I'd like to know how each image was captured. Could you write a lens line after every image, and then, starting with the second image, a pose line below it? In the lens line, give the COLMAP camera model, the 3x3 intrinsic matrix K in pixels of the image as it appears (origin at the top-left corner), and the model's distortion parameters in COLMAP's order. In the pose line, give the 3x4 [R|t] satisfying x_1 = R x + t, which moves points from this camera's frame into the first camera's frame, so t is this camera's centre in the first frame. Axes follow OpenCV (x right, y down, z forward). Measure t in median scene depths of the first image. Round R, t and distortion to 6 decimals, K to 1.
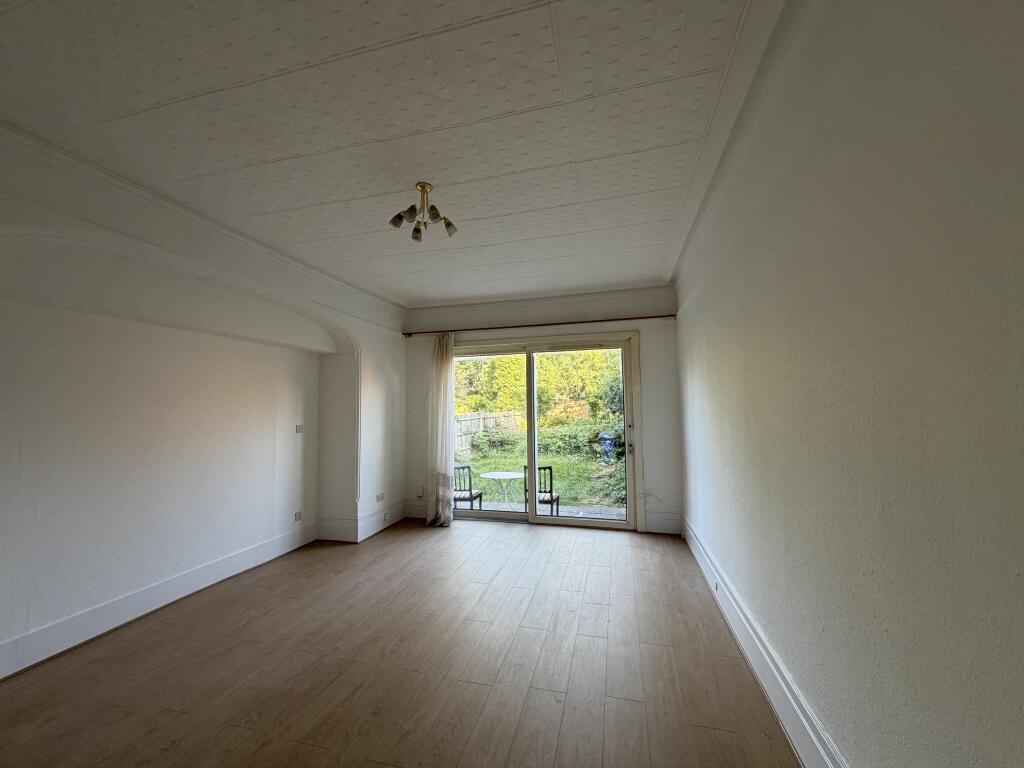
lens RADIAL K [[411.4, 0, 509.8], [0, 411.4, 384.2], [0, 0, 1]] dist [-0.001322, -0.000175]
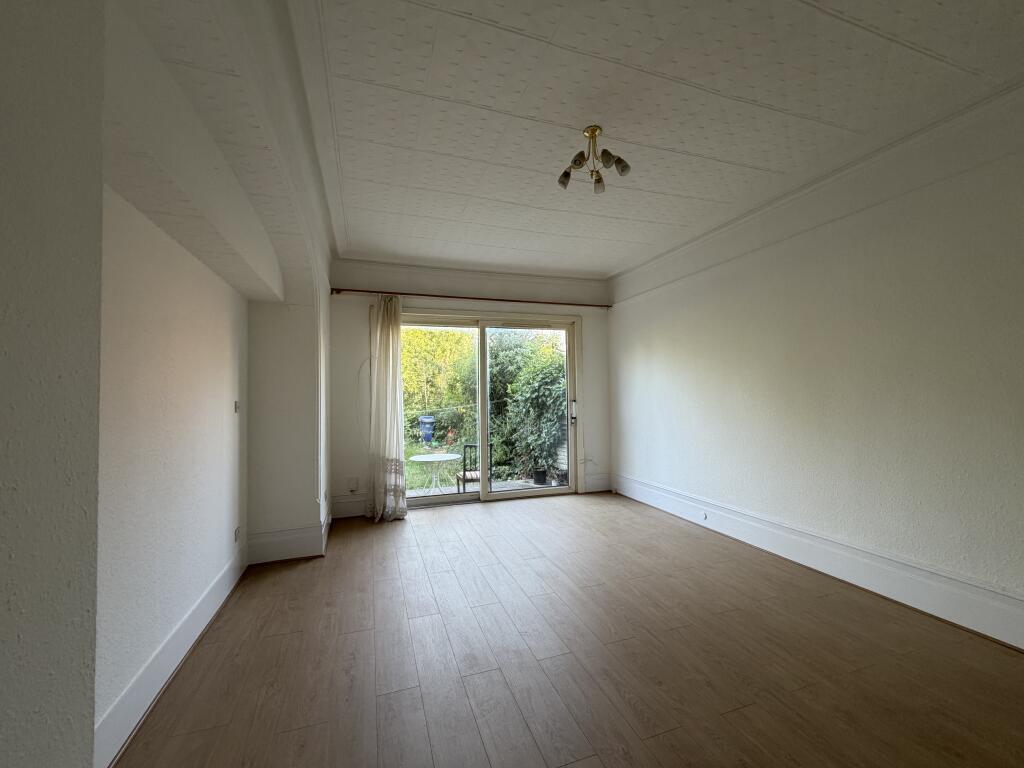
lens RADIAL K [[411.4, 0, 509.8], [0, 411.4, 384.2], [0, 0, 1]] dist [-0.001322, -0.000175]
pose [[0.829747, 0.014330, 0.557956, -0.445488], [-0.030262, 0.999355, 0.019337, 0.037505], [-0.557319, -0.032930, 0.829645, 0.160128]]
